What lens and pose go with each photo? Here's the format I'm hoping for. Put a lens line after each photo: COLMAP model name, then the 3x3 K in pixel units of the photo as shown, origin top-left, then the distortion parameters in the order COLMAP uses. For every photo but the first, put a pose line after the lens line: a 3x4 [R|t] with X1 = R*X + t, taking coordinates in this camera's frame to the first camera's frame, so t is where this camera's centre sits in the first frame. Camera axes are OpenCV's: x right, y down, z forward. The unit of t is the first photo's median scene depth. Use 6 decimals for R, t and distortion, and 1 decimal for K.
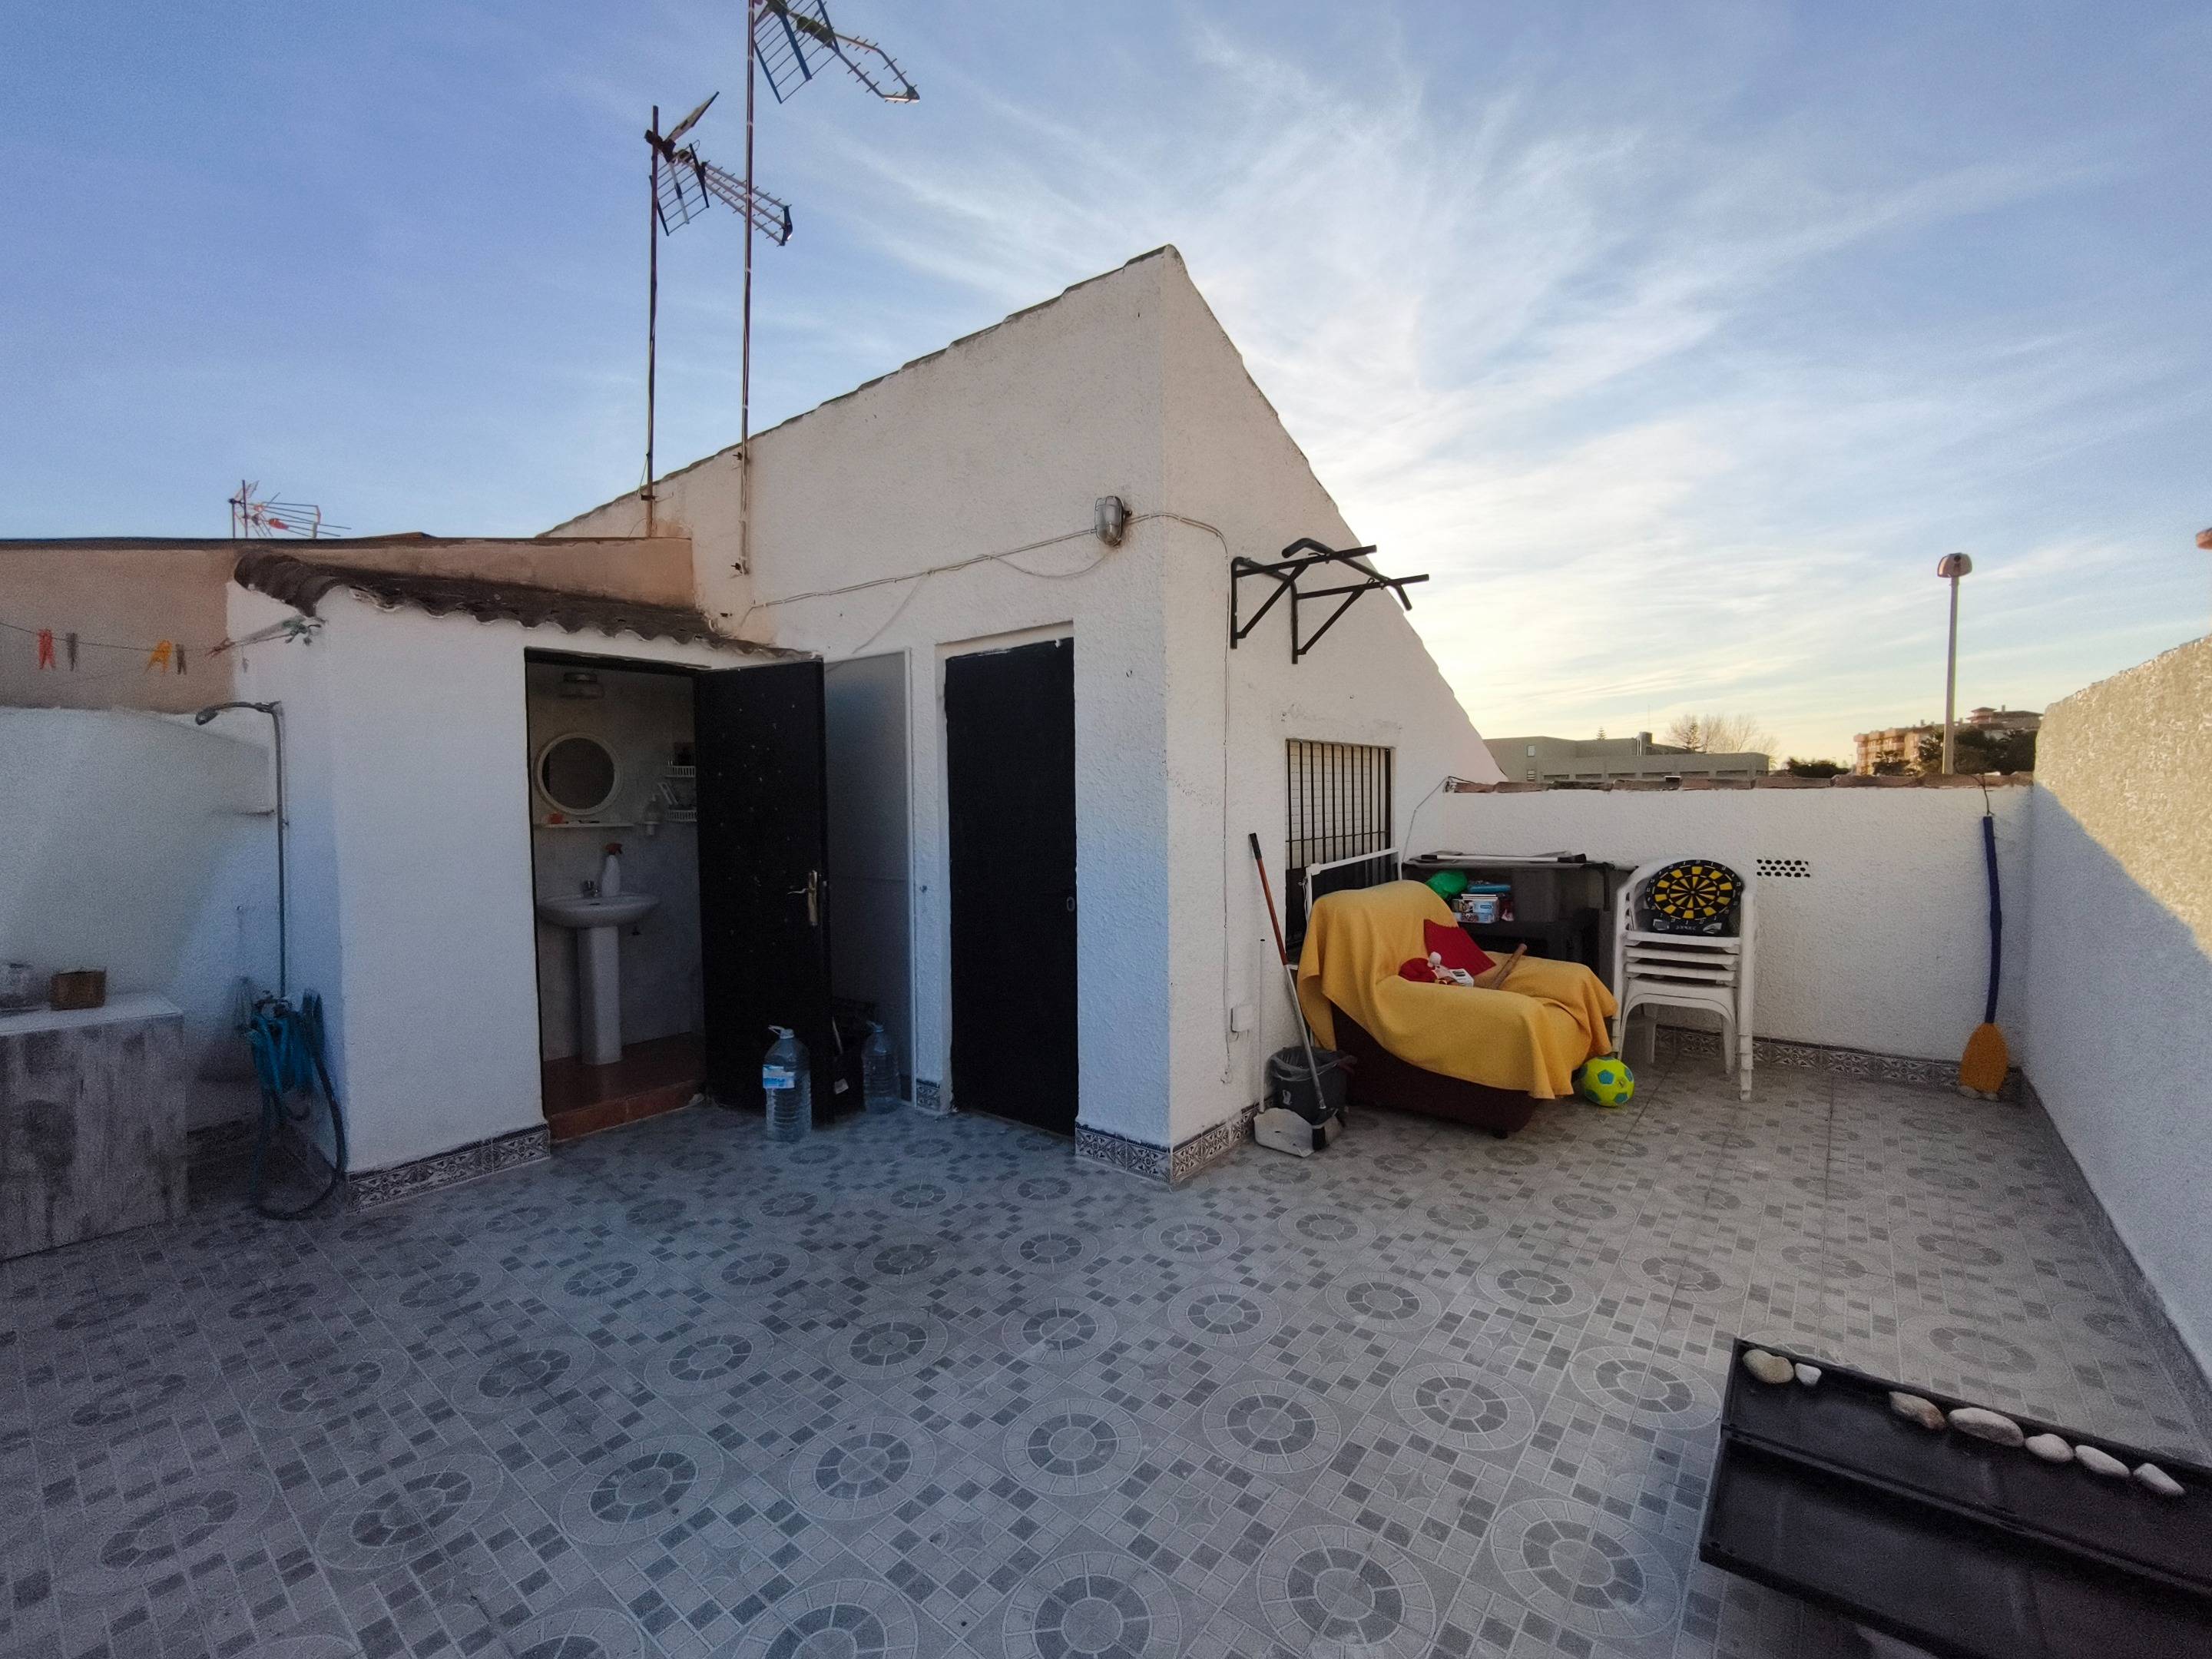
lens RADIAL K [[936.3, 0, 1102.6], [0, 936.3, 824.5], [0, 0, 1]] dist [-0.002922, 0.000320]
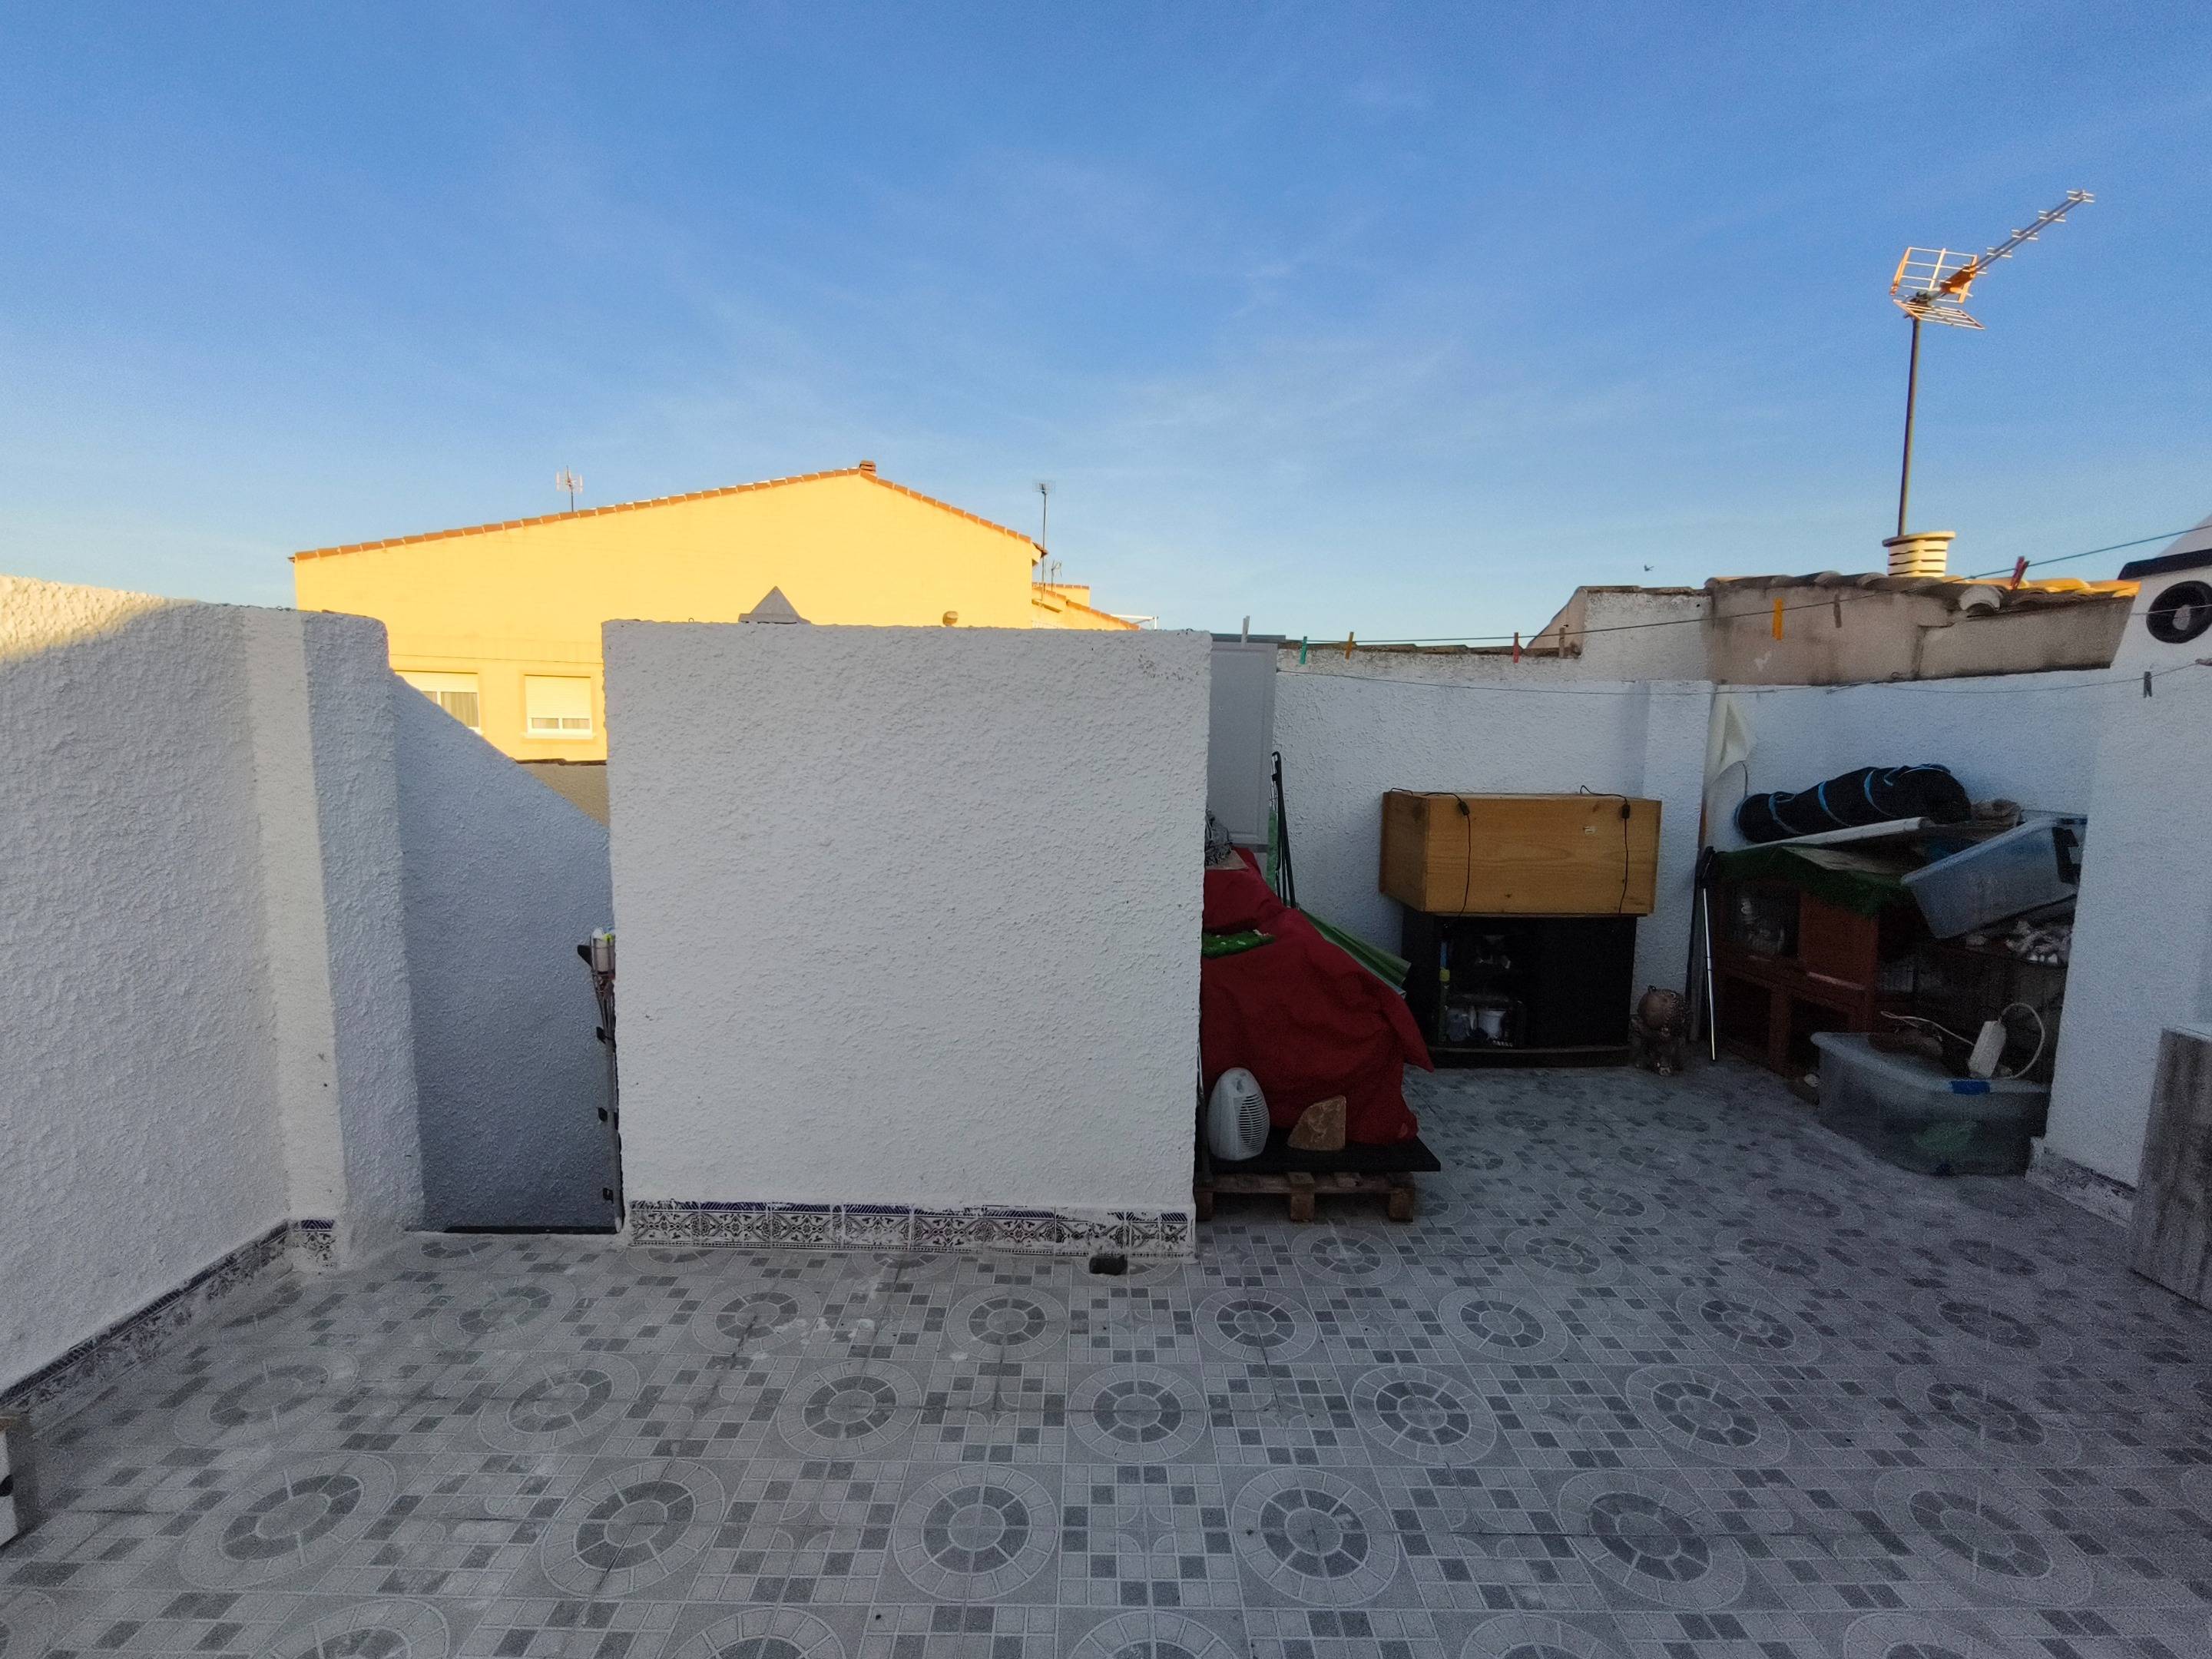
lens RADIAL K [[936.3, 0, 1103.0], [0, 936.3, 828.1], [0, 0, 1]] dist [-0.002922, 0.000320]
pose [[-0.772869, 0.065200, -0.631207, 0.125901], [-0.024493, 0.990901, 0.132343, -0.052616], [0.634093, 0.117744, -0.764240, 0.967480]]
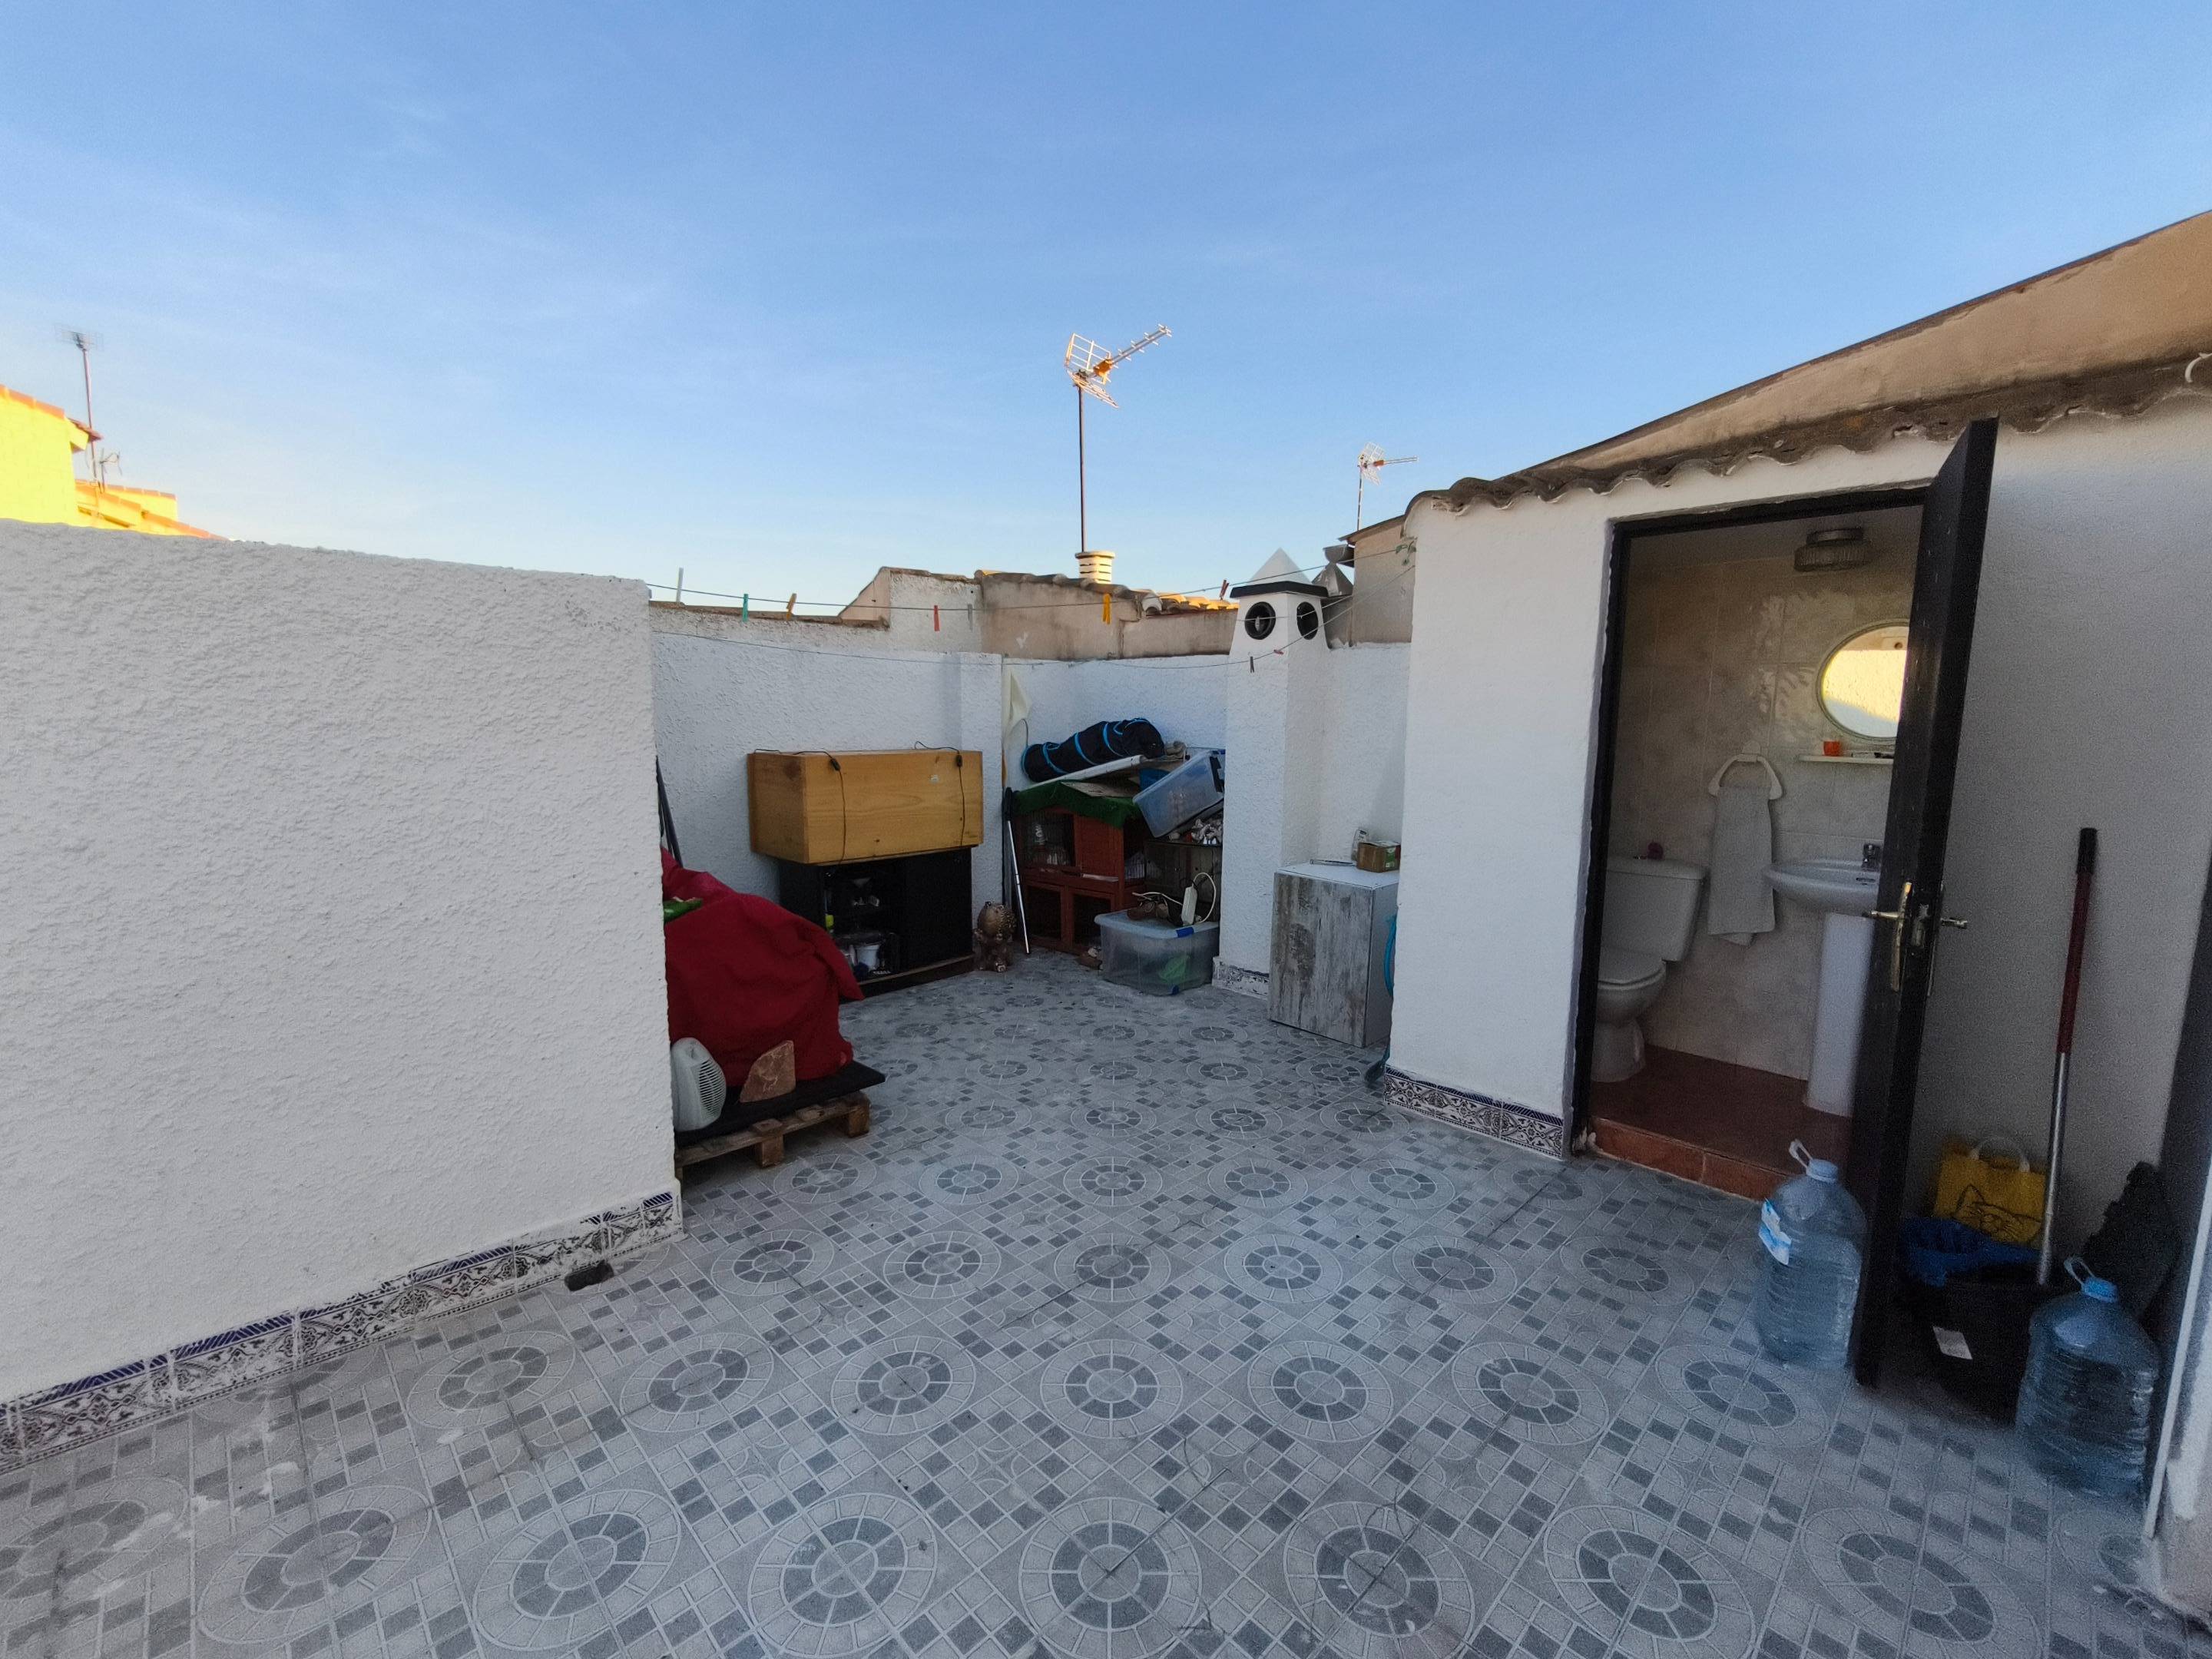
lens RADIAL K [[936.3, 0, 1105.5], [0, 936.3, 831.2], [0, 0, 1]] dist [-0.002922, 0.000320]
pose [[-0.120430, 0.136607, -0.983278, 0.275860], [-0.039028, 0.989069, 0.142192, -0.036472], [0.991954, 0.055500, -0.113782, 0.853203]]
